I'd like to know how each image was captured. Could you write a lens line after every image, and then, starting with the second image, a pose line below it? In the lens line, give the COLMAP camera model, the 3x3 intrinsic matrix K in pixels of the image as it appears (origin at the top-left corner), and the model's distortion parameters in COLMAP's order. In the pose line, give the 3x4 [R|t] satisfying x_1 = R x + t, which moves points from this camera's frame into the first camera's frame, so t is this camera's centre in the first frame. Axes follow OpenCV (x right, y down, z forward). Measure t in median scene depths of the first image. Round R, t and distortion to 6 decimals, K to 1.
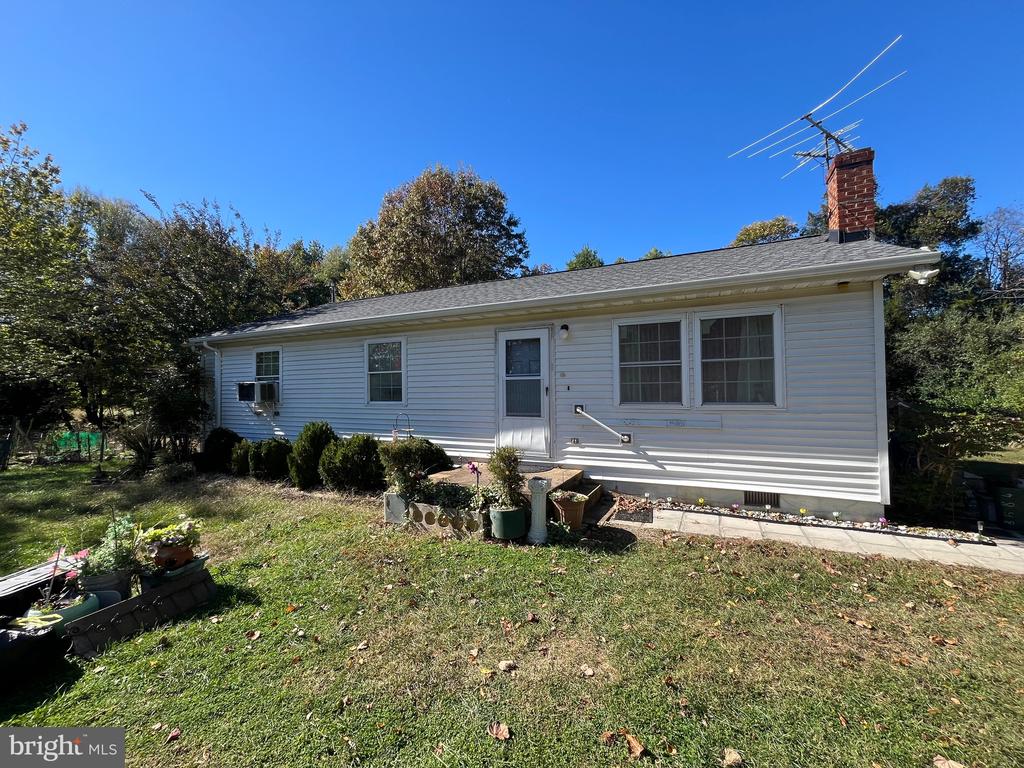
lens RADIAL K [[414.5, 0, 507.8], [0, 414.5, 383.1], [0, 0, 1]] dist [-0.001133, -0.000228]
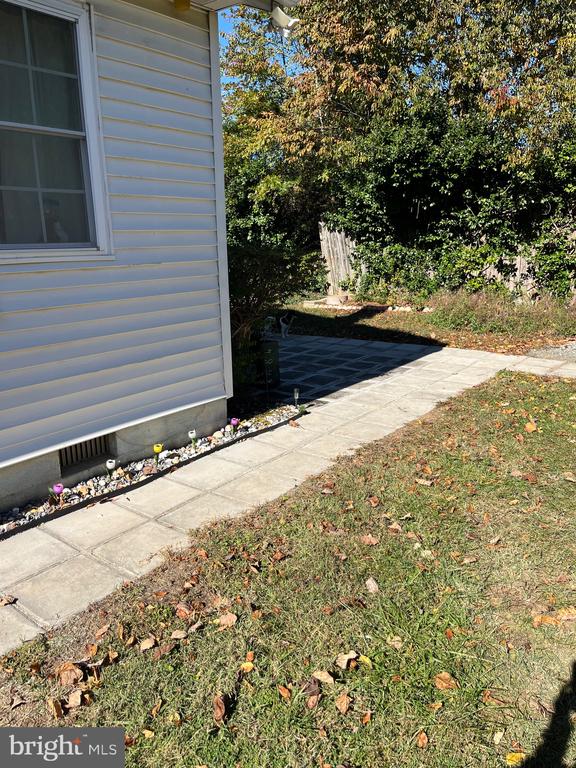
lens RADIAL K [[586.1, 0, 290.6], [0, 586.1, 387.6], [0, 0, 1]] dist [0.003275, -0.008963]
pose [[0.192147, -0.241690, 0.951139, 0.035200], [-0.012456, 0.968520, 0.248622, 0.035695], [-0.981287, -0.059619, 0.183088, 0.605693]]
